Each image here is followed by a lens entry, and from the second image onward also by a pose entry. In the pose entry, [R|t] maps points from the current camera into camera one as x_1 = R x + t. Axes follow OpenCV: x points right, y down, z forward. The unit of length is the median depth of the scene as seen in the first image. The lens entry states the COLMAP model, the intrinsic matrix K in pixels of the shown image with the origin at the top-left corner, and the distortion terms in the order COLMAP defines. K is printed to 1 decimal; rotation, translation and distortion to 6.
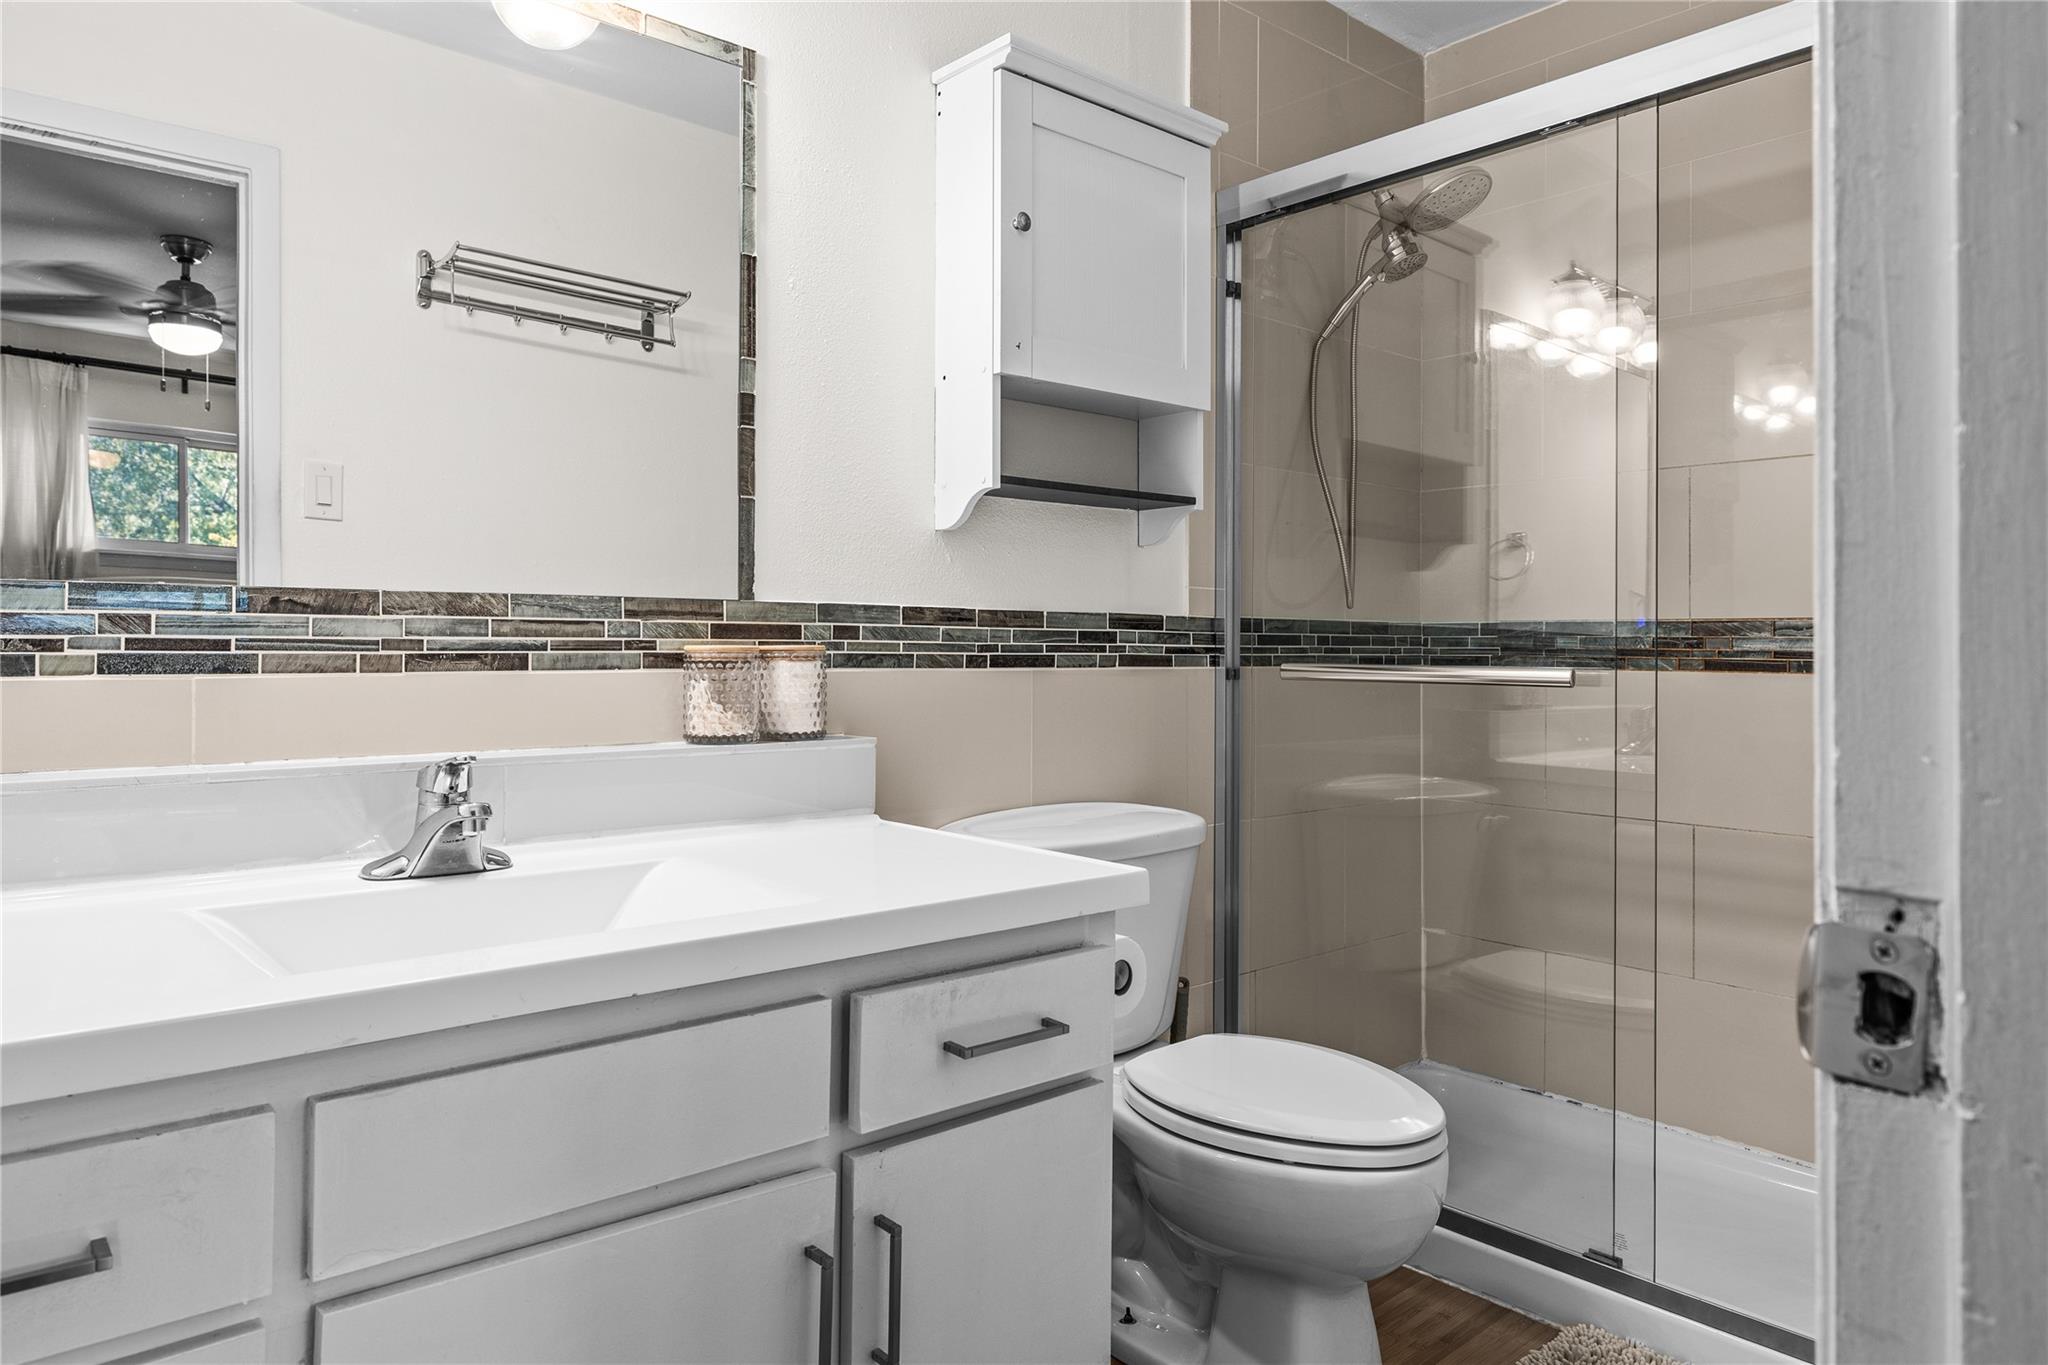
lens RADIAL K [[1301.6, 0, 1026.6], [0, 1301.6, 672.9], [0, 0, 1]] dist [-0.003264, -0.000346]
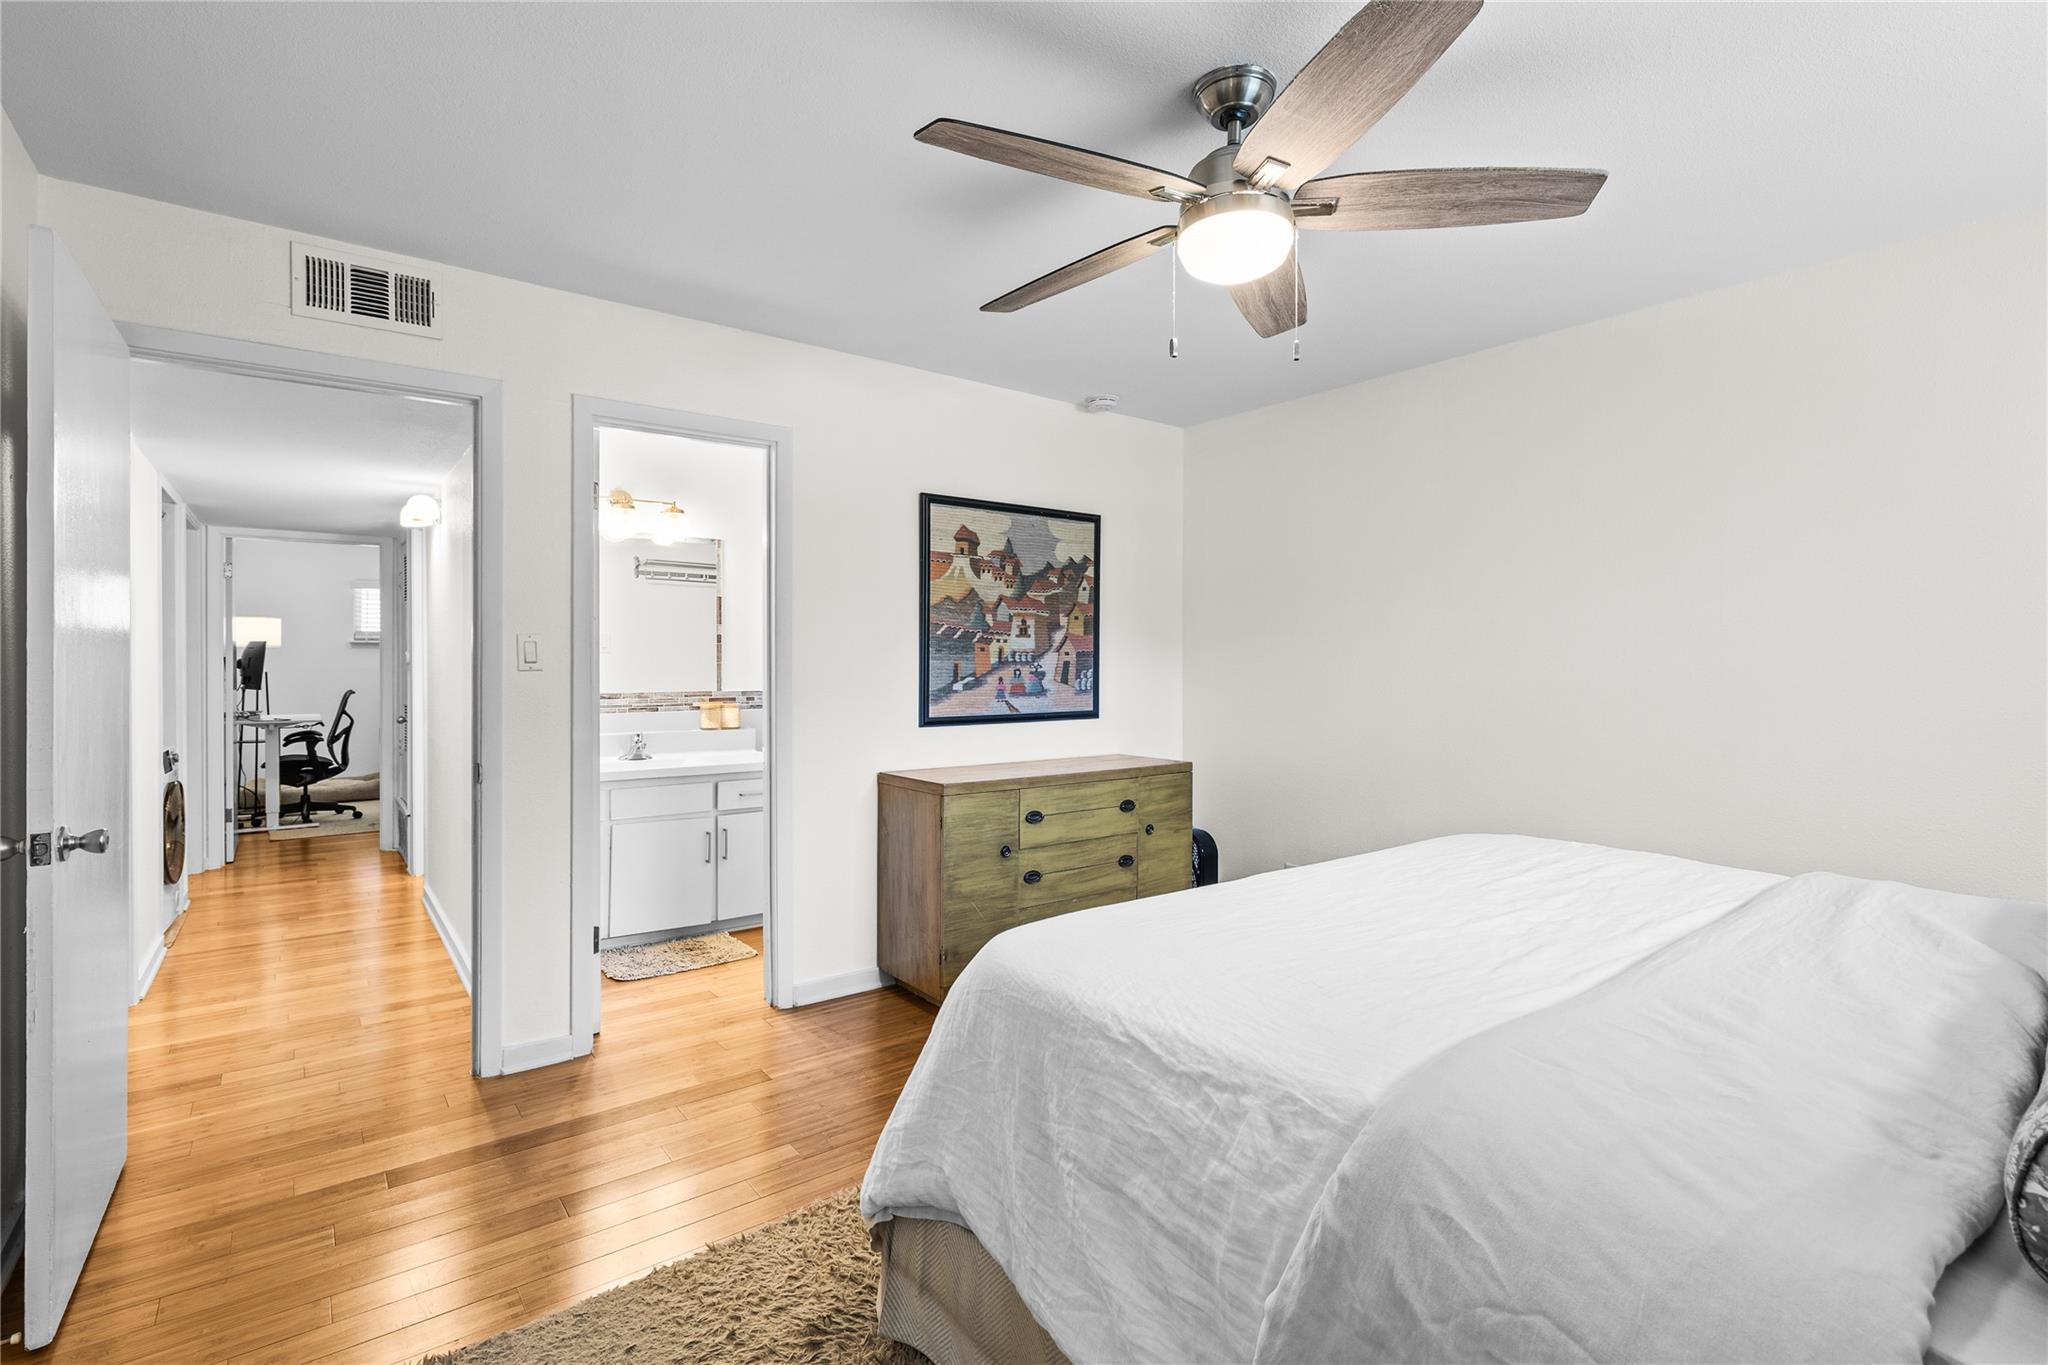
lens RADIAL K [[949.7, 0, 1021.0], [0, 949.7, 682.8], [0, 0, 1]] dist [-0.000287, -0.000008]
pose [[0.997968, -0.003239, -0.063638, 0.834372], [0.003487, 0.999987, 0.003777, -0.089842], [0.063625, -0.003991, 0.997966, -1.680084]]
